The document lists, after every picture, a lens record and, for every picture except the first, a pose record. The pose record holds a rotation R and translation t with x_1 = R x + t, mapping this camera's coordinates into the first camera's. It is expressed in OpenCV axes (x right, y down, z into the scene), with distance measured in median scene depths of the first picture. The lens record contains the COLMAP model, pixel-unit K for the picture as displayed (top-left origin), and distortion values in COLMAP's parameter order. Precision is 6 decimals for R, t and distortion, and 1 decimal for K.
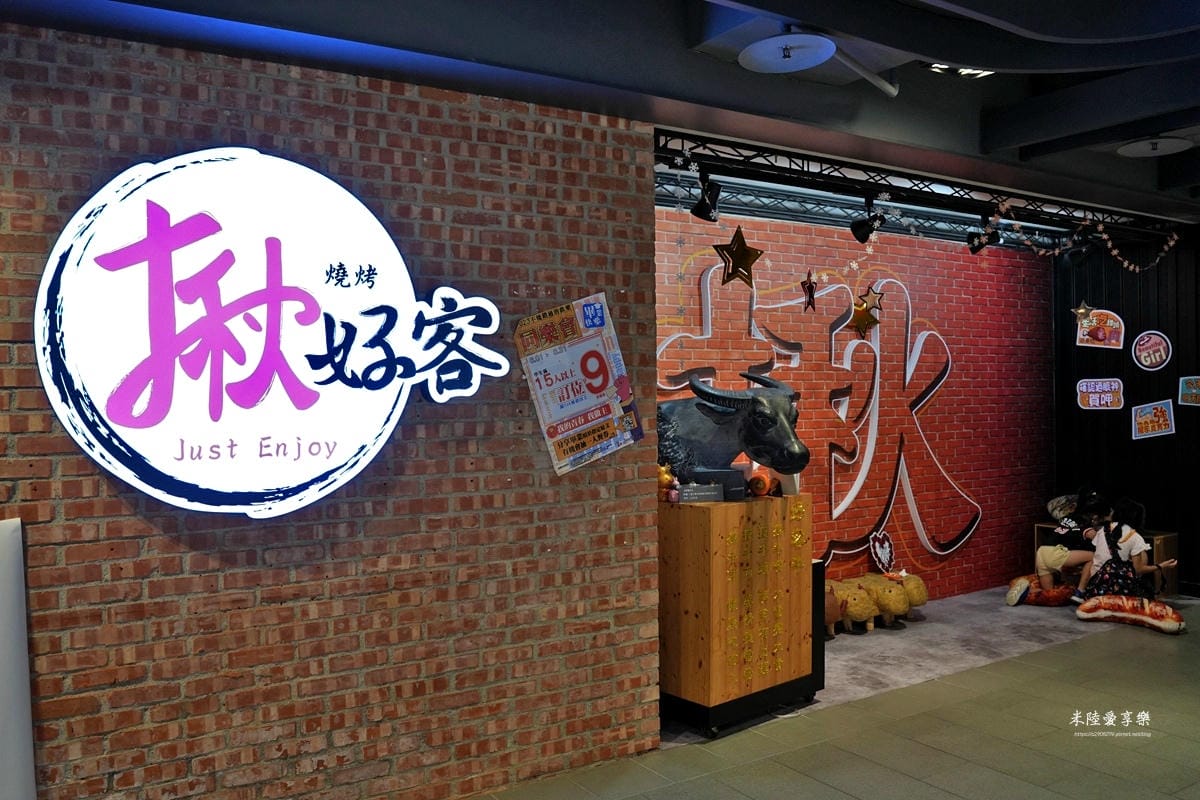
lens RADIAL K [[967.4, 0, 600.3], [0, 967.4, 406.9], [0, 0, 1]] dist [-0.054165, 0.002324]
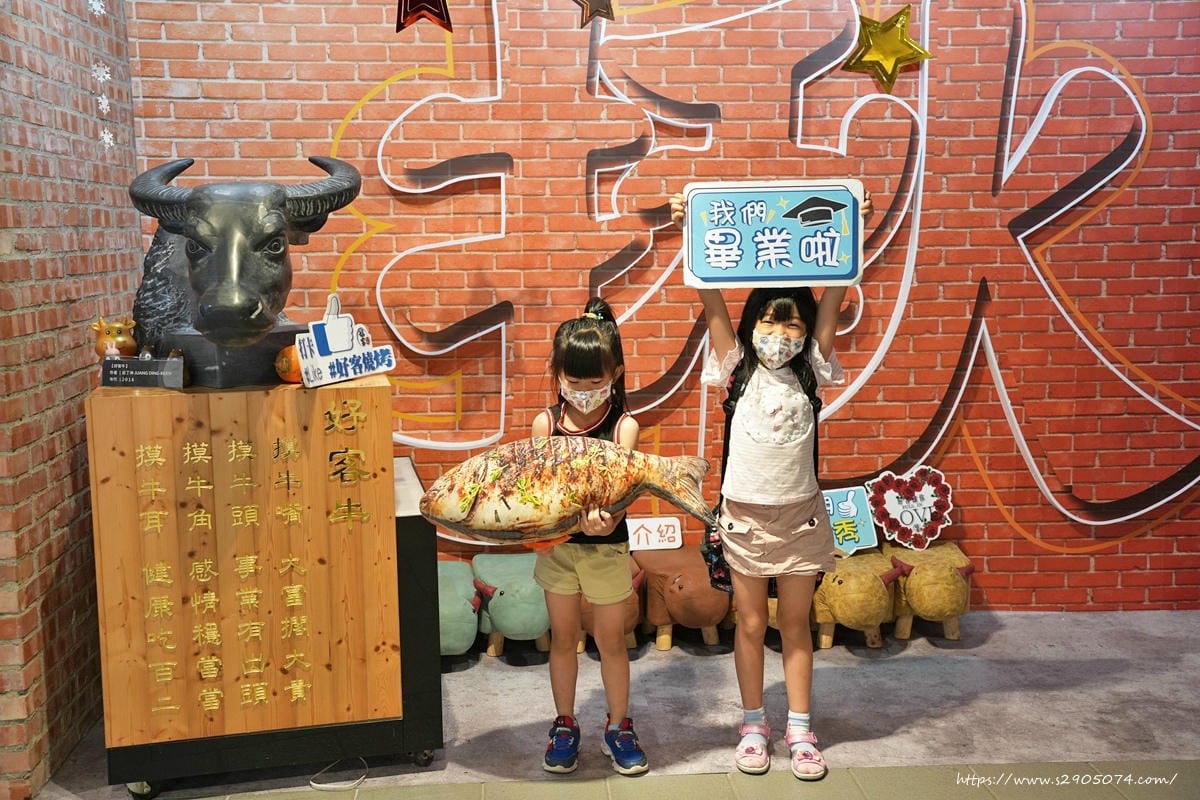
lens RADIAL K [[1271.5, 0, 600.3], [0, 1271.5, 393.3], [0, 0, 1]] dist [0.091867, 0.000000]
pose [[0.882541, 0.065192, -0.465695, 0.481432], [-0.007568, 0.992184, 0.124553, 0.004507], [0.470175, -0.106399, 0.876136, 0.328346]]
